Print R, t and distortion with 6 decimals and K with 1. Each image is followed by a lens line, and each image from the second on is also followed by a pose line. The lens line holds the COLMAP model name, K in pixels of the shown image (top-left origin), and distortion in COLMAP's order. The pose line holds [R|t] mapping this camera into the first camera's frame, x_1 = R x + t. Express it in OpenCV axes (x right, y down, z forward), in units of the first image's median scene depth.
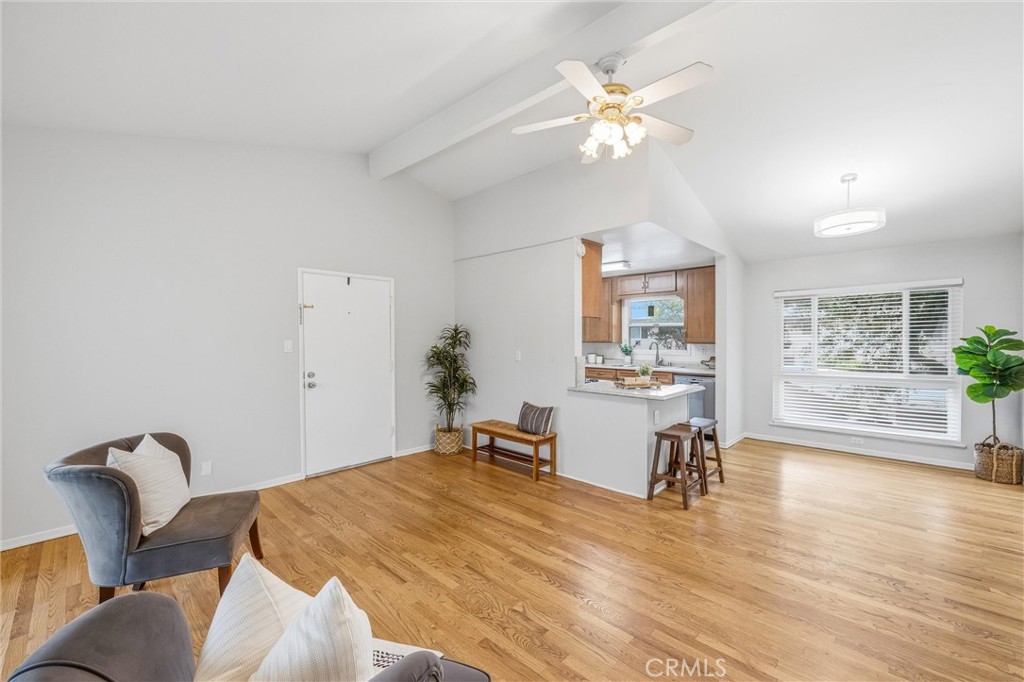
lens RADIAL K [[409.9, 0, 533.5], [0, 409.9, 347.4], [0, 0, 1]] dist [-0.010326, 0.001723]
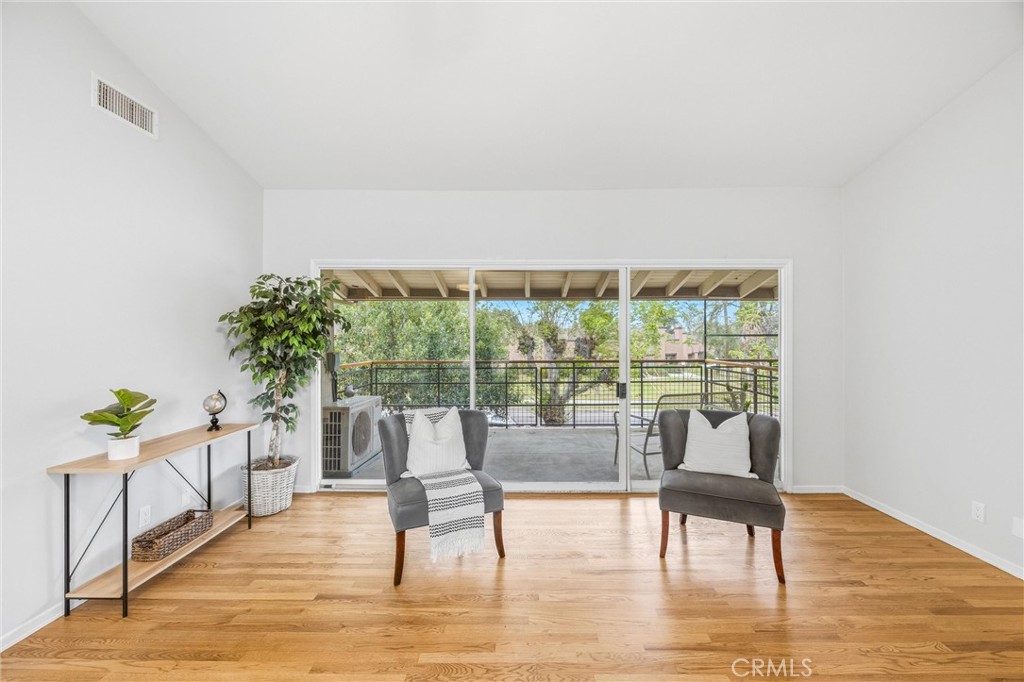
lens RADIAL K [[393.9, 0, 520.5], [0, 393.9, 340.1], [0, 0, 1]] dist [-0.000742, -0.000051]
pose [[-0.746316, 0.004675, -0.665576, 0.197596], [-0.012586, 0.999697, 0.021135, -0.015038], [0.665473, 0.024151, -0.746031, 0.758166]]
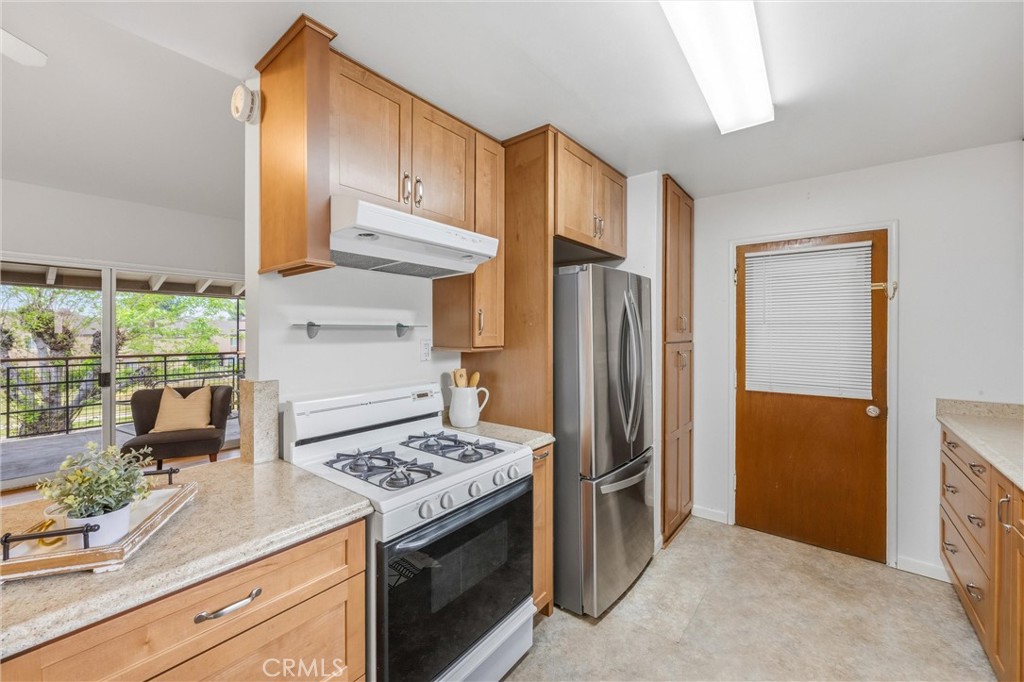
lens RADIAL K [[401.7, 0, 505.9], [0, 401.7, 332.7], [0, 0, 1]] dist [-0.006875, 0.000535]
pose [[0.063839, 0.000436, -0.997960, 0.481671], [-0.025965, 0.999662, -0.001225, -0.027573], [0.997622, 0.025990, 0.063829, 1.161169]]
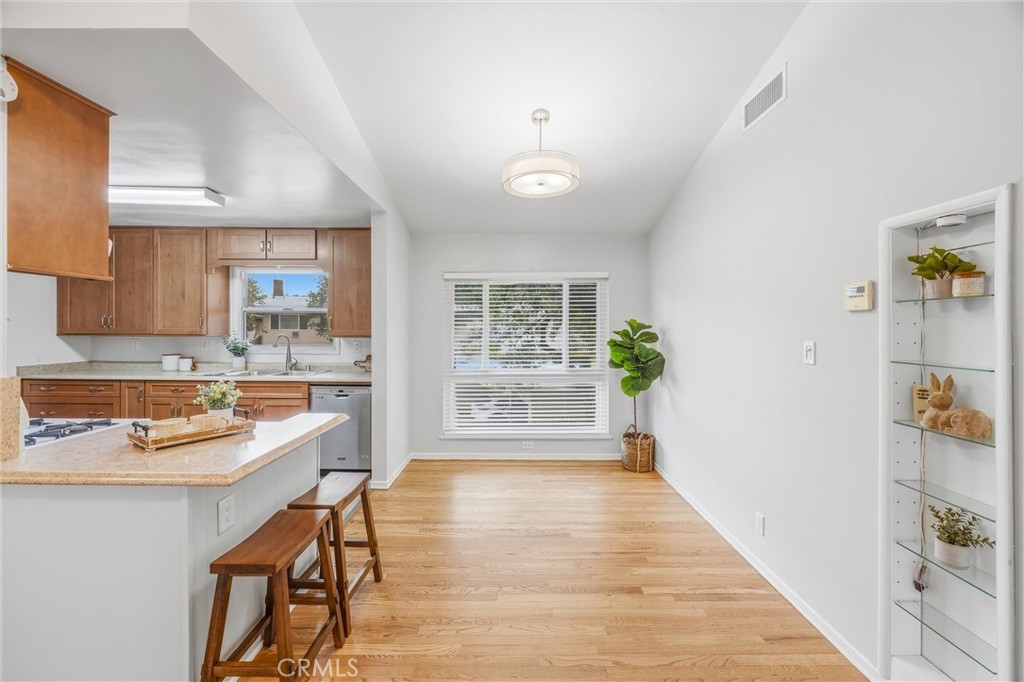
lens RADIAL K [[409.9, 0, 516.8], [0, 409.9, 330.6], [0, 0, 1]] dist [-0.010326, 0.001723]
pose [[0.741461, 0.004143, 0.670983, 0.200657], [0.008975, 0.999830, -0.016091, -0.009436], [-0.670936, 0.017953, 0.741298, 0.399858]]
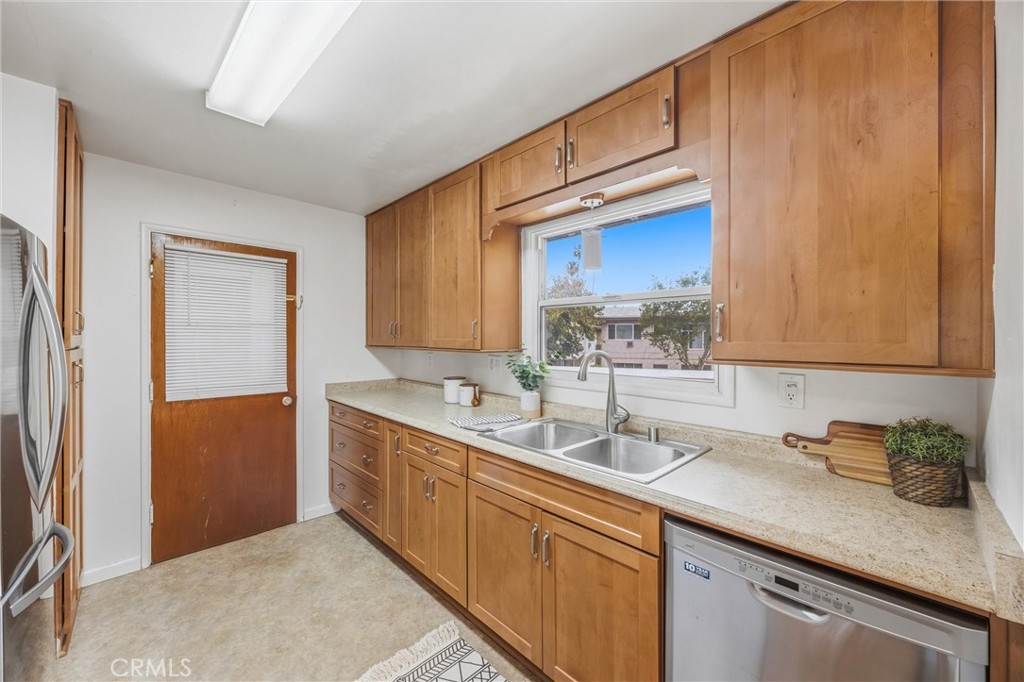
lens RADIAL K [[393.9, 0, 509.6], [0, 393.9, 339.8], [0, 0, 1]] dist [-0.000742, -0.000051]
pose [[0.998213, 0.004742, -0.059568, 0.368776], [-0.005879, 0.999804, -0.018923, -0.024857], [0.059466, 0.019240, 0.998045, 1.067106]]
